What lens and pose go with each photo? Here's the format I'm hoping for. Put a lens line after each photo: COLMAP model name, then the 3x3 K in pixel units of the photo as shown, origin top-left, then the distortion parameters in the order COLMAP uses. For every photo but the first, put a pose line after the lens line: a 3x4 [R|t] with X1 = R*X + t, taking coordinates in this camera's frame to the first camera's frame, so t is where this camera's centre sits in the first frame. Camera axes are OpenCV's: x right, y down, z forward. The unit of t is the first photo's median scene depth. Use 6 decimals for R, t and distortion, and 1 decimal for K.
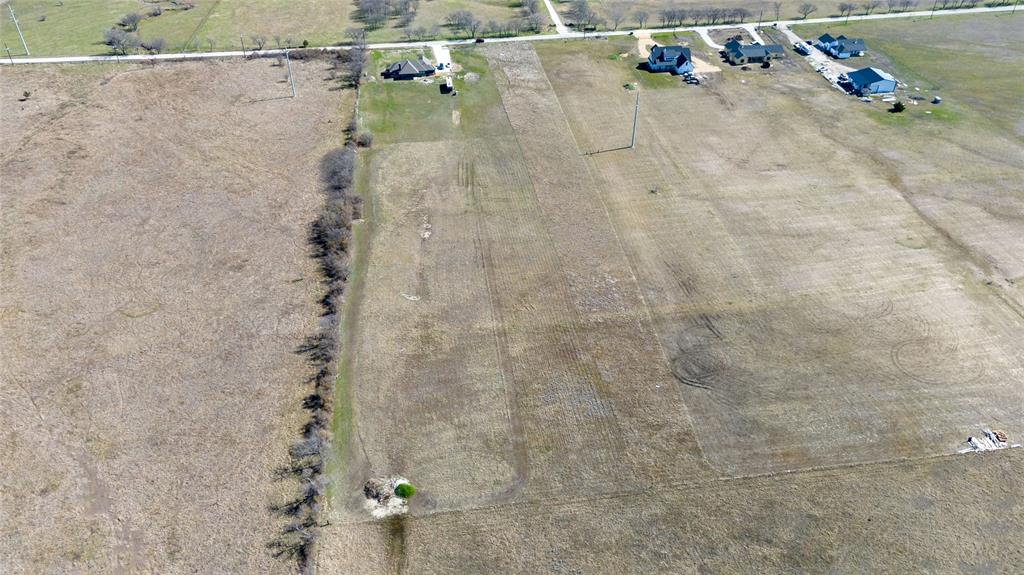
lens RADIAL K [[751.8, 0, 511.6], [0, 751.8, 286.5], [0, 0, 1]] dist [0.065982, -0.060320]
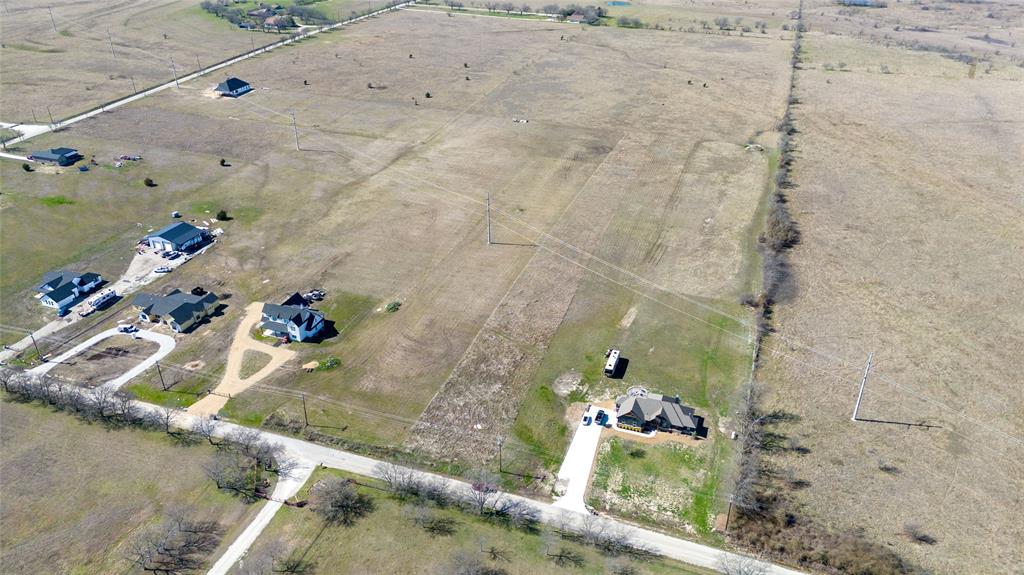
lens RADIAL K [[751.8, 0, 511.1], [0, 751.8, 293.8], [0, 0, 1]] dist [0.065982, -0.060320]
pose [[-0.893939, -0.217875, 0.391669, -0.318023], [0.271043, 0.433178, 0.859589, -1.134840], [-0.356945, 0.874579, -0.328181, 1.510207]]
